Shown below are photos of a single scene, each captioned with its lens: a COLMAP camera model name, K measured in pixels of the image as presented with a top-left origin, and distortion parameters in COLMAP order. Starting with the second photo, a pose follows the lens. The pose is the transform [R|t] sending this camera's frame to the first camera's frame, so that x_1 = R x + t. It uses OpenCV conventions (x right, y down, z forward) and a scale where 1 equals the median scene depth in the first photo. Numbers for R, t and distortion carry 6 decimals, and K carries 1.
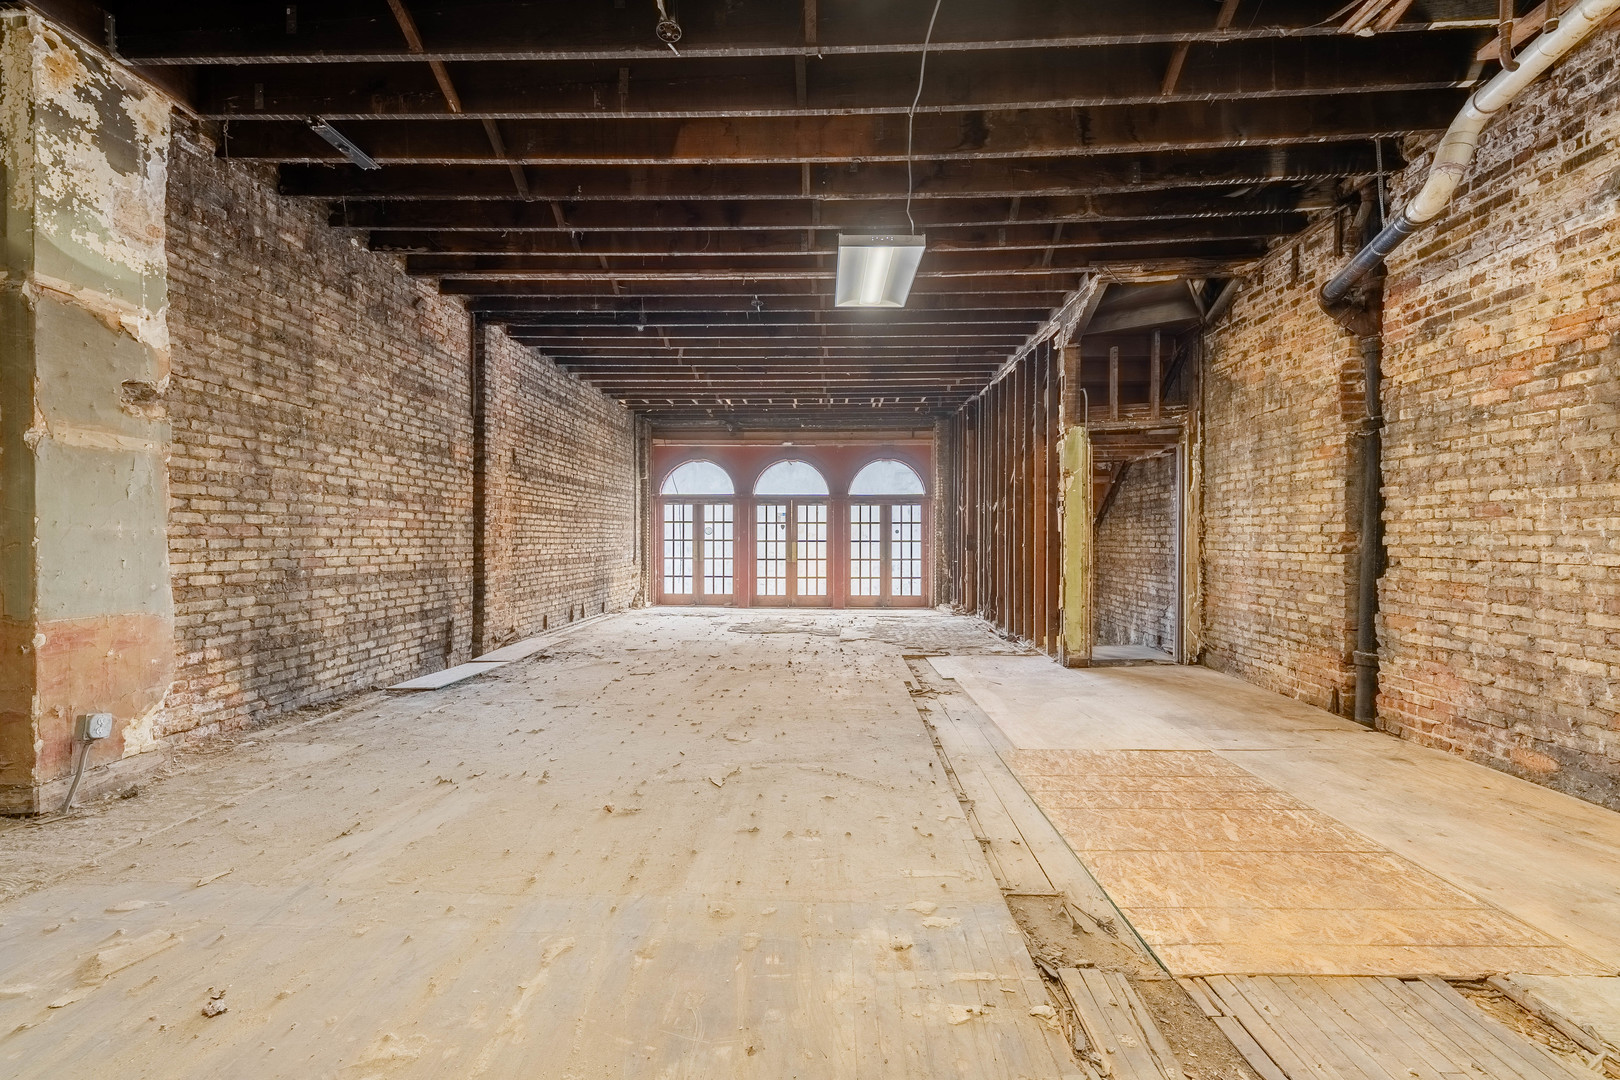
lens RADIAL K [[663.6, 0, 811.2], [0, 663.6, 541.2], [0, 0, 1]] dist [0.000366, 0.000010]
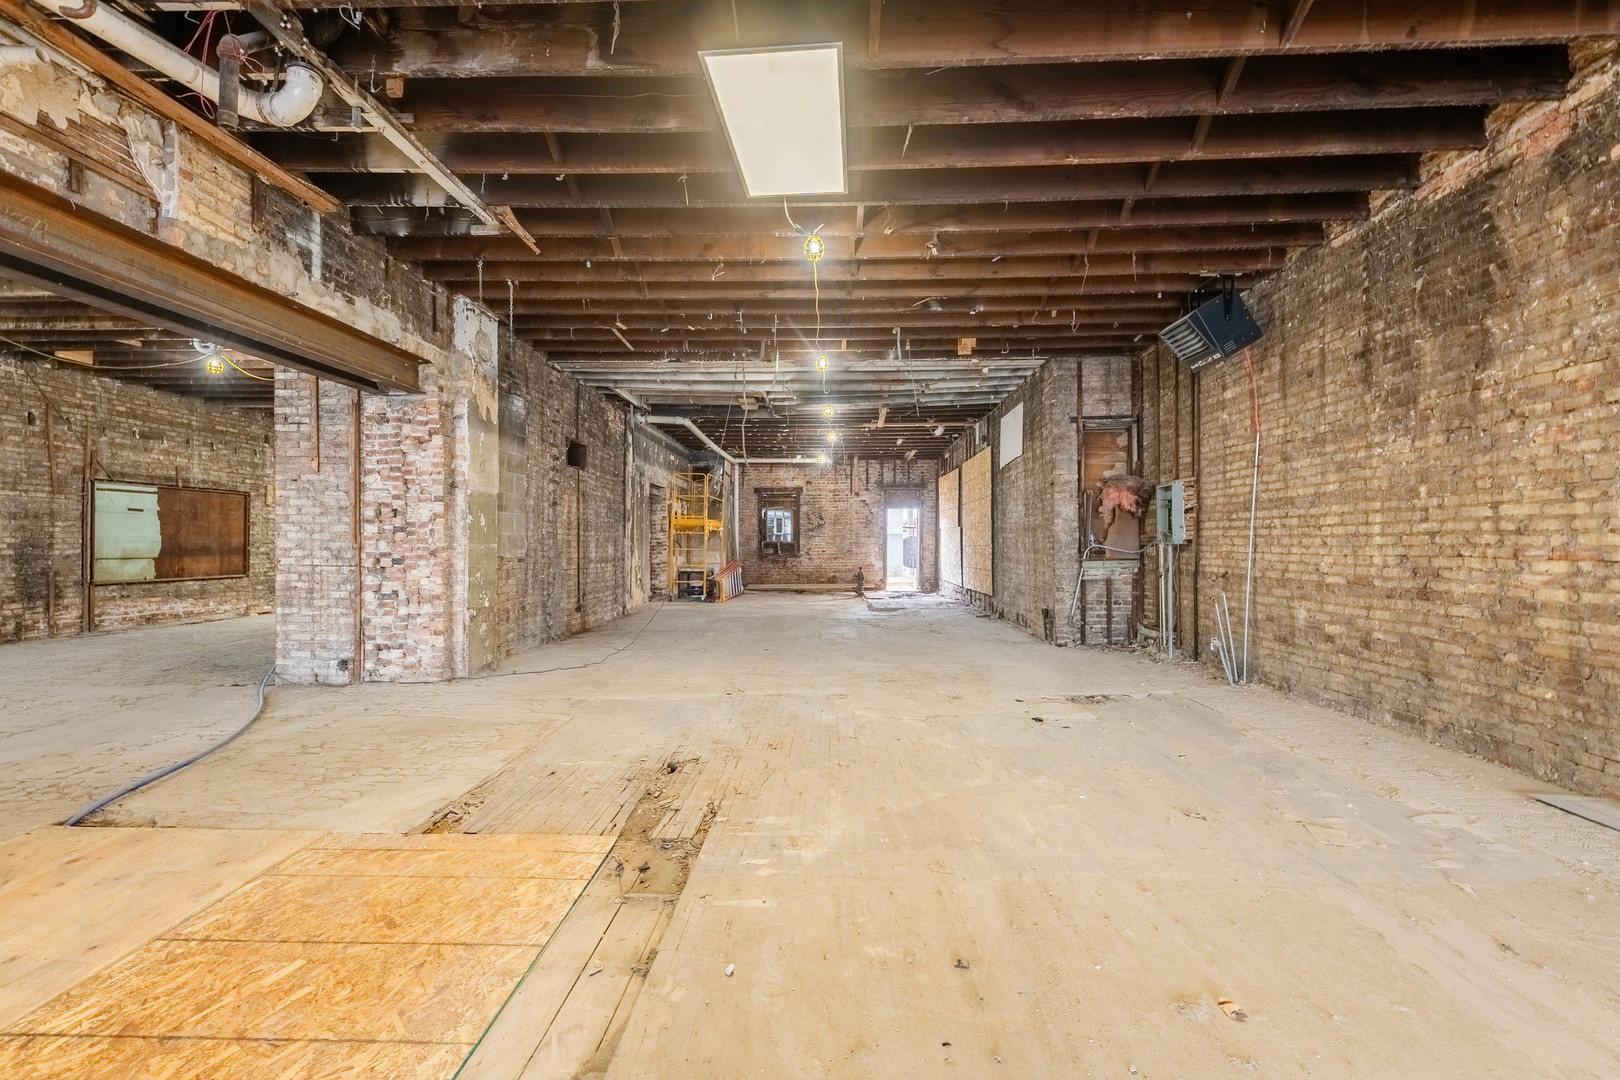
lens RADIAL K [[663.6, 0, 807.3], [0, 663.6, 540.9], [0, 0, 1]] dist [0.000366, 0.000010]
pose [[-0.999994, 0.001213, -0.003387, 0.097407], [0.001208, 0.999998, 0.001468, -0.018817], [0.003389, 0.001464, -0.999993, 2.091242]]
